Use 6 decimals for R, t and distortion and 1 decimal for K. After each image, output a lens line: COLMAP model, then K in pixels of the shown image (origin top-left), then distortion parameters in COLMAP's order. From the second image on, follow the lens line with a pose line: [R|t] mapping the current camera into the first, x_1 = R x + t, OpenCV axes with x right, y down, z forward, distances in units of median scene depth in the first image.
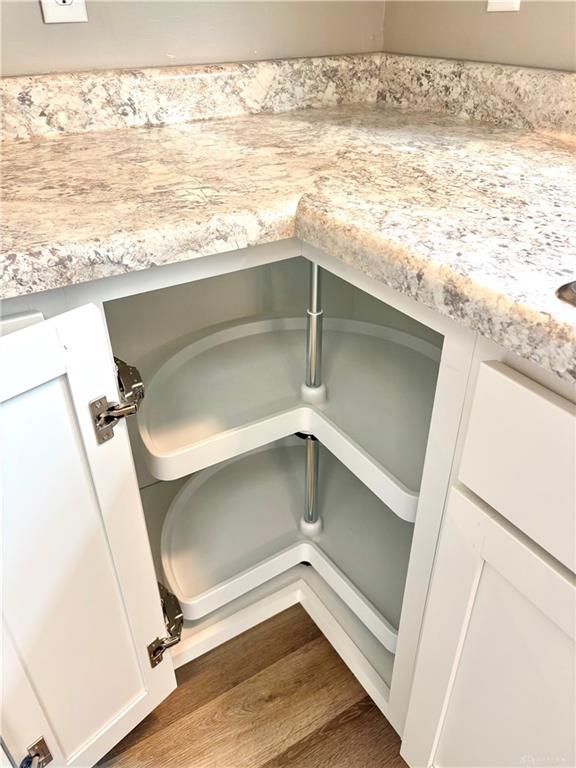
lens RADIAL K [[585.0, 0, 288.0], [0, 585.0, 384.0], [0, 0, 1]] dist [0.065515, -0.098580]
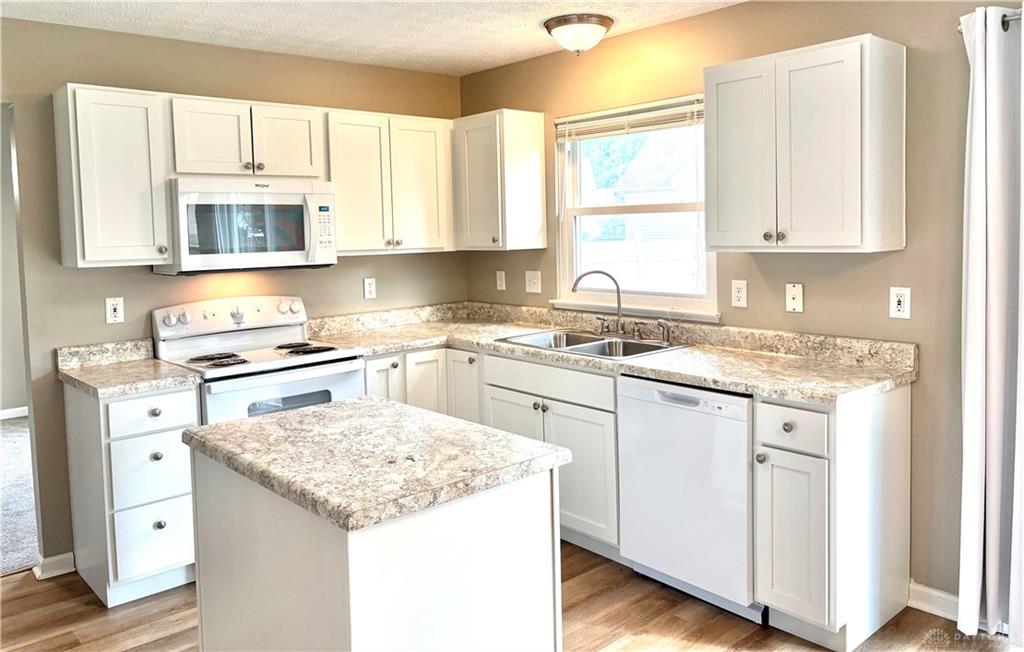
lens RADIAL K [[746.4, 0, 512.0], [0, 746.4, 326.0], [0, 0, 1]] dist [-0.003912, -0.000436]
pose [[0.985267, -0.043822, 0.165313, -0.252603], [0.111002, 0.899206, -0.423209, 1.217668], [-0.130105, 0.435324, 0.890823, -2.427564]]
